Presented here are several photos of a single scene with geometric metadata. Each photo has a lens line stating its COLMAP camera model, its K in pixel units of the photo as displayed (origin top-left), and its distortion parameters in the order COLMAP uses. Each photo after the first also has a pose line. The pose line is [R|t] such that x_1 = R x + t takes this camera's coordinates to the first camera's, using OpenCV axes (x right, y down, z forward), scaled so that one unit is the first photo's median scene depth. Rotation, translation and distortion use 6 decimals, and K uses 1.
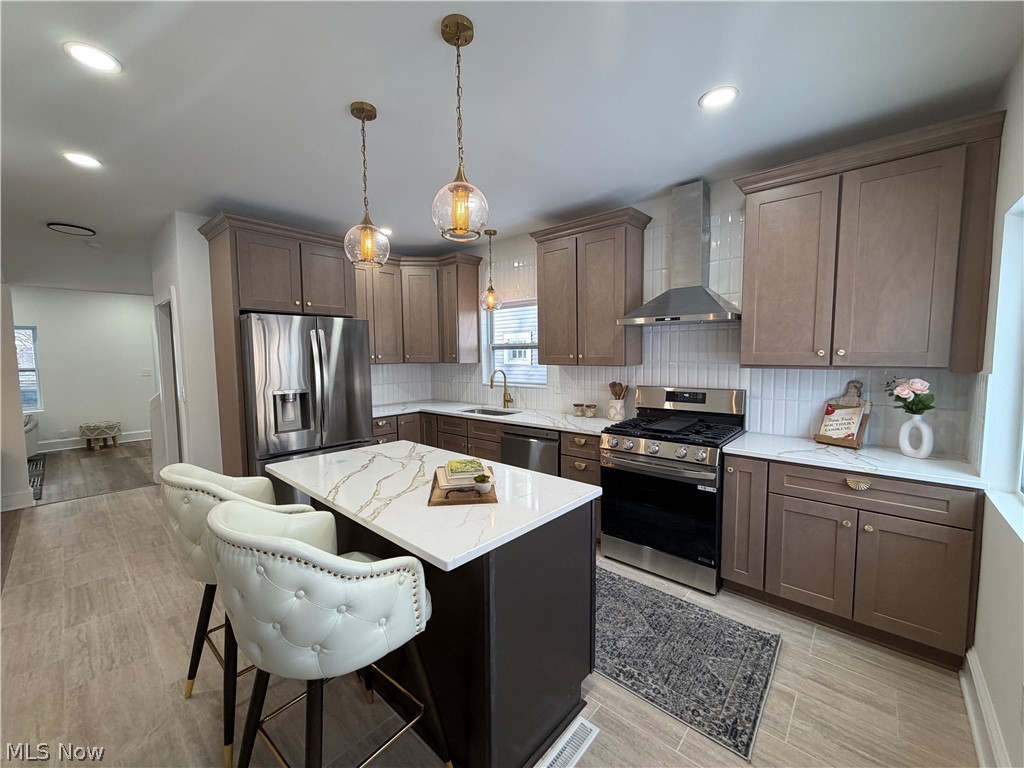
lens RADIAL K [[404.2, 0, 512.8], [0, 404.2, 384.3], [0, 0, 1]] dist [0.000038, 0.000290]
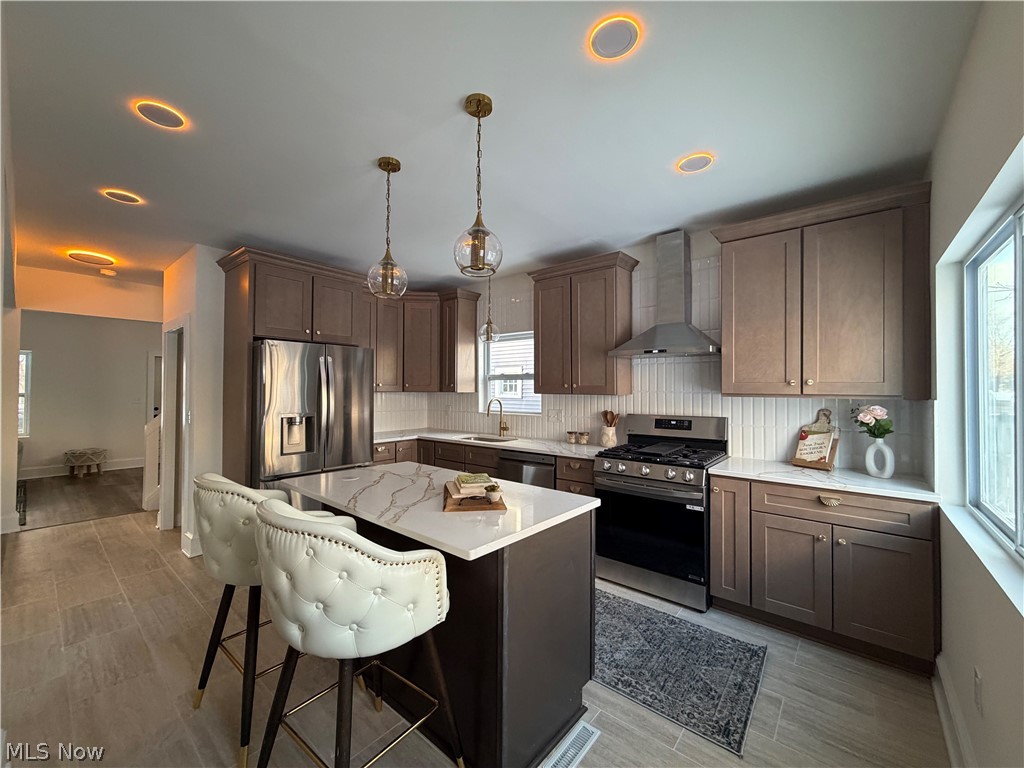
lens RADIAL K [[404.2, 0, 514.0], [0, 404.2, 384.4], [0, 0, 1]] dist [0.000038, 0.000290]
pose [[0.999350, 0.014234, 0.033121, -0.042891], [-0.011235, 0.995965, -0.089037, 0.037816], [-0.034254, 0.088607, 0.995478, -0.086623]]
